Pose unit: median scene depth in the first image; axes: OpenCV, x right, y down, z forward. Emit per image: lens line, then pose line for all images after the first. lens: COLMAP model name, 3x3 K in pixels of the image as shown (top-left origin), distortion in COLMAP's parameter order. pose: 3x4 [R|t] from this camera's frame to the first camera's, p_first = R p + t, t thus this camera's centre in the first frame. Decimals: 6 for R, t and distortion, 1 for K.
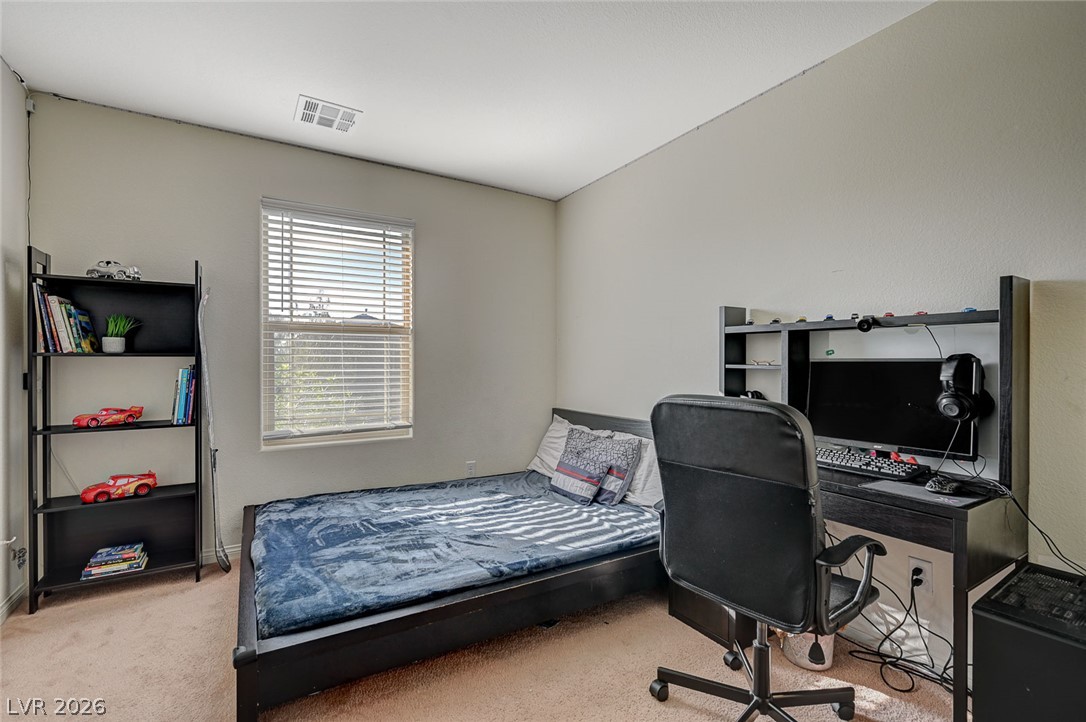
lens RADIAL K [[482.5, 0, 544.1], [0, 482.5, 361.8], [0, 0, 1]] dist [0.000601, -0.000055]
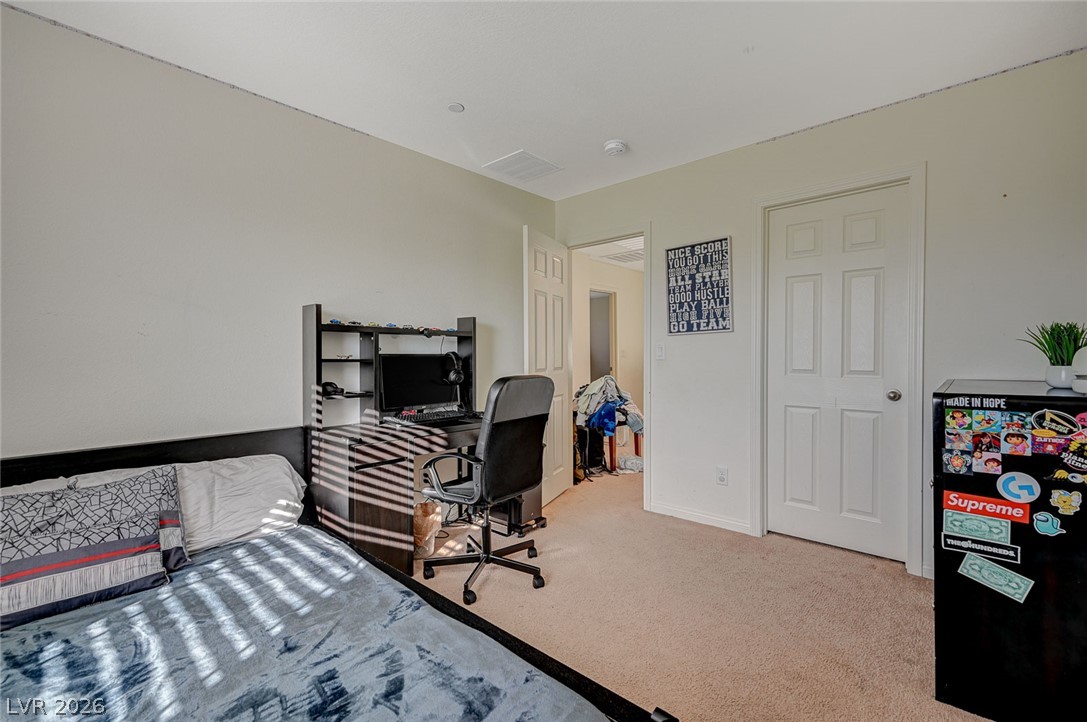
lens RADIAL K [[465.0, 0, 543.9], [0, 465.0, 362.2], [0, 0, 1]] dist [0.000342, -0.000155]
pose [[-0.279678, -0.010383, 0.960038, -0.716378], [0.008928, 0.999870, 0.013415, 0.003911], [-0.960052, 0.012323, -0.279549, 0.779057]]
